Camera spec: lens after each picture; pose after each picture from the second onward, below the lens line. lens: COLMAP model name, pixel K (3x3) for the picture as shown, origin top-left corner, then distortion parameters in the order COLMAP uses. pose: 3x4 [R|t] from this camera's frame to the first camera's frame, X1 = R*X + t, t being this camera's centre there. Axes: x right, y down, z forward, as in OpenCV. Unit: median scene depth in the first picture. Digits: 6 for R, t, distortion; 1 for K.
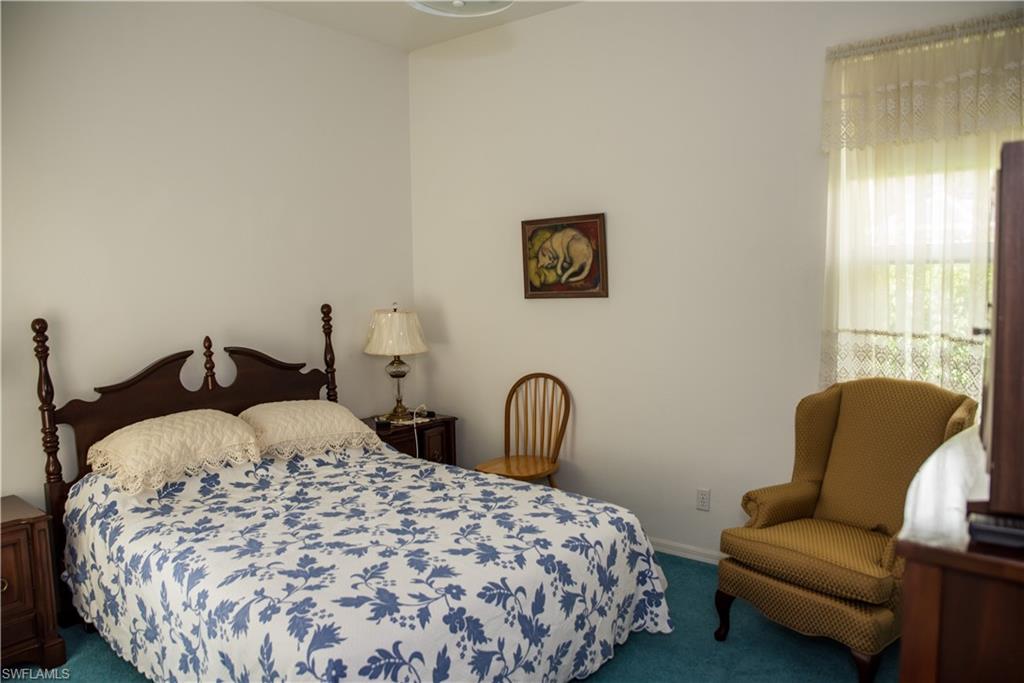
lens RADIAL K [[725.2, 0, 505.4], [0, 725.2, 337.0], [0, 0, 1]] dist [-0.121306, 0.076323]
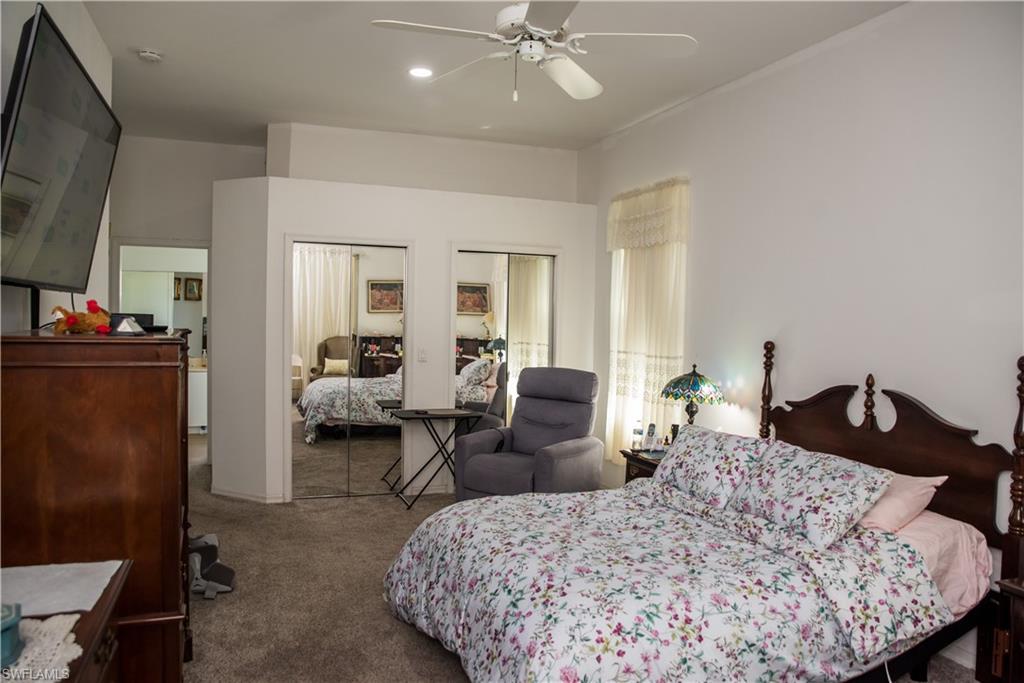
lens RADIAL K [[725.2, 0, 516.2], [0, 725.2, 339.5], [0, 0, 1]] dist [-0.121306, 0.076323]
pose [[-0.478542, 0.031492, -0.877500, 0.739228], [-0.091912, 0.992070, 0.085727, -0.097006], [0.873241, 0.121677, -0.471853, 1.158338]]
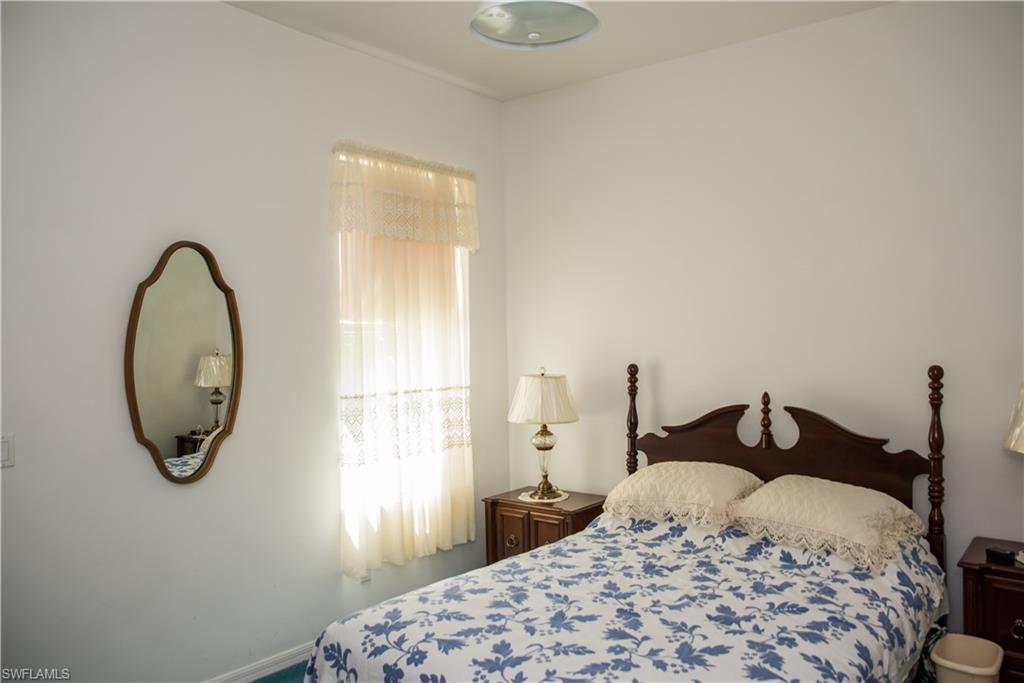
lens RADIAL K [[725.2, 0, 506.8], [0, 725.2, 344.5], [0, 0, 1]] dist [-0.121306, 0.076323]
pose [[-0.016803, 0.019800, -0.999663, 0.608933], [-0.060305, 0.997964, 0.020780, -0.071743], [0.998039, 0.060634, -0.015574, 0.750802]]
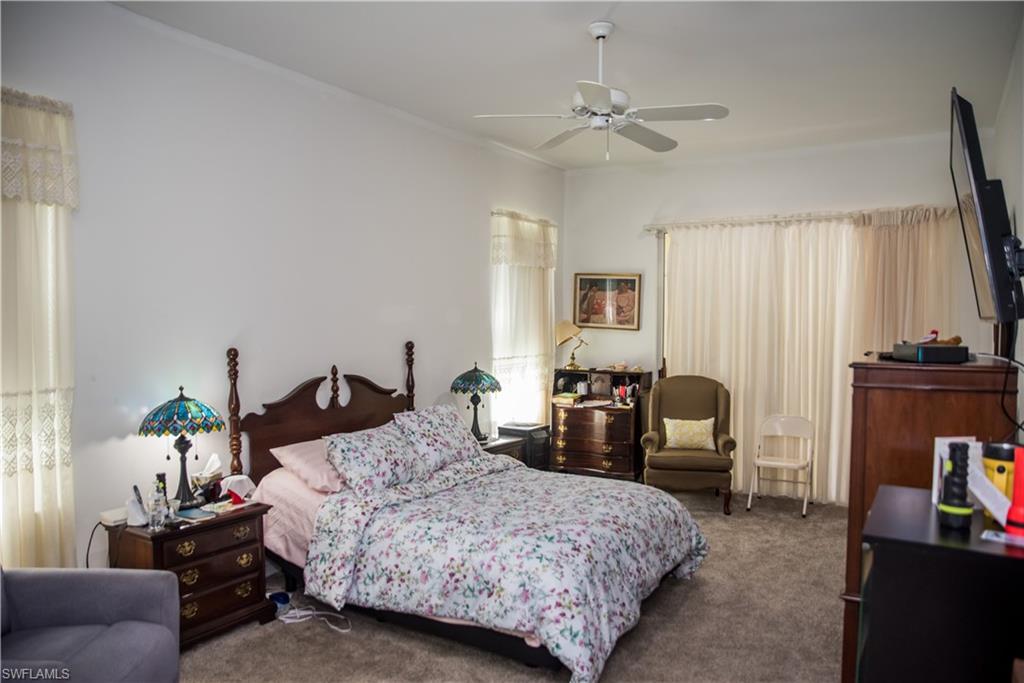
lens RADIAL K [[725.2, 0, 515.8], [0, 725.2, 342.2], [0, 0, 1]] dist [-0.121306, 0.076323]
pose [[0.988120, 0.009789, 0.153374, -0.336421], [-0.000778, 0.998275, -0.058701, 0.036500], [-0.153684, 0.057884, 0.986423, -0.332960]]
